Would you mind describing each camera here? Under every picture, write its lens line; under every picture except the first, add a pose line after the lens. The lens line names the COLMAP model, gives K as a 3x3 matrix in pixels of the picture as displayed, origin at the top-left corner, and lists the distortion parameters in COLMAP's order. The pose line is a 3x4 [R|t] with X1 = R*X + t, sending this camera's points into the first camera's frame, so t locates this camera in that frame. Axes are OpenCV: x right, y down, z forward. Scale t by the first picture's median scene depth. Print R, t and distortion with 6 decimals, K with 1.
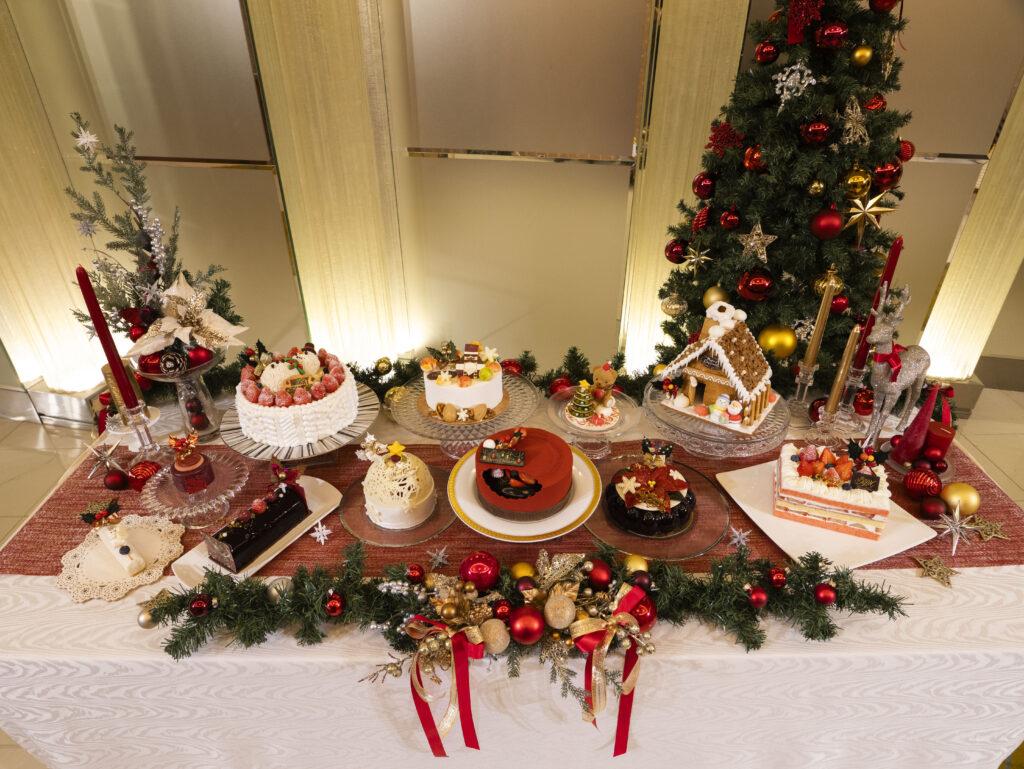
lens RADIAL K [[602.3, 0, 503.4], [0, 602.3, 387.2], [0, 0, 1]] dist [-0.023956, 0.001252]
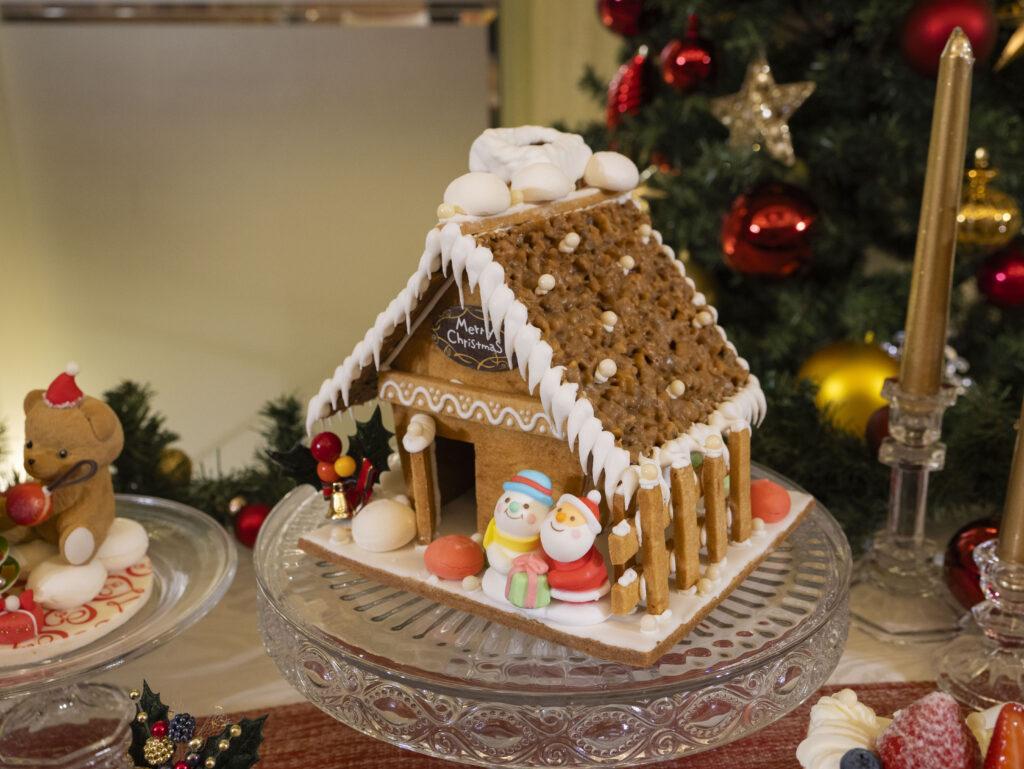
lens RADIAL K [[1073.2, 0, 517.0], [0, 1073.2, 388.9], [0, 0, 1]] dist [0.001007, 0.000000]
pose [[0.998135, -0.022306, 0.056830, 0.333880], [0.034029, 0.976122, -0.214542, 0.064527], [-0.050688, 0.216076, 0.975060, 0.595521]]
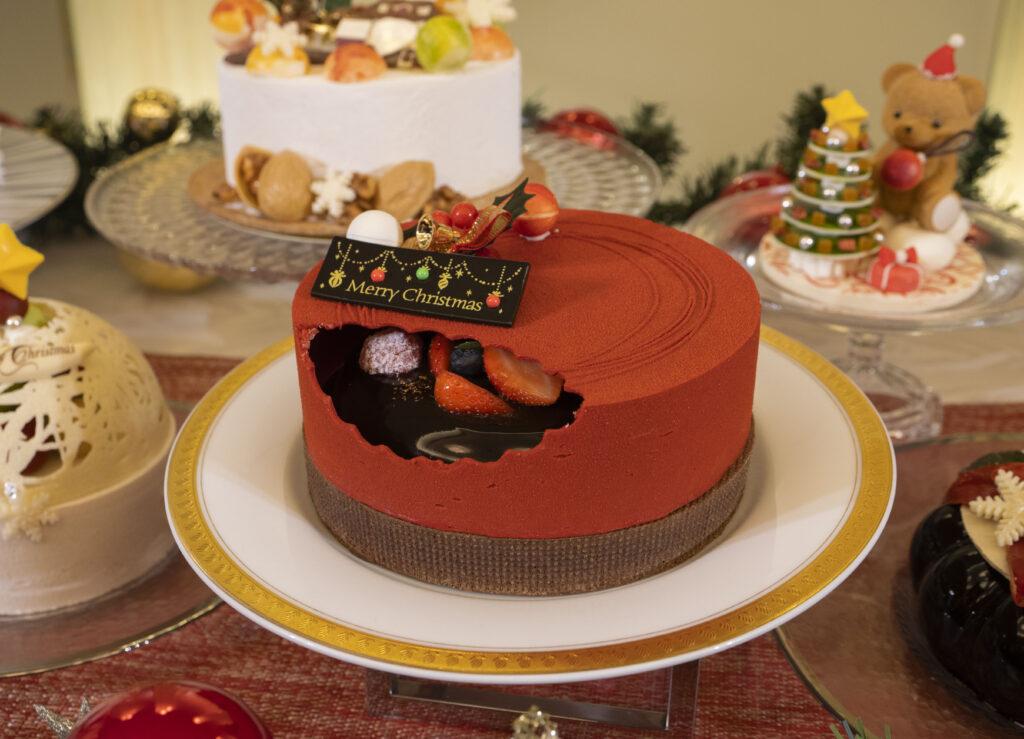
lens RADIAL K [[1359.5, 0, 509.0], [0, 1359.5, 362.4], [0, 0, 1]] dist [-0.019121, 0.000000]
pose [[0.990071, 0.071219, -0.121188, 0.074902], [-0.082460, 0.992484, -0.090418, 0.156536], [0.113838, 0.099514, 0.988503, 0.457702]]
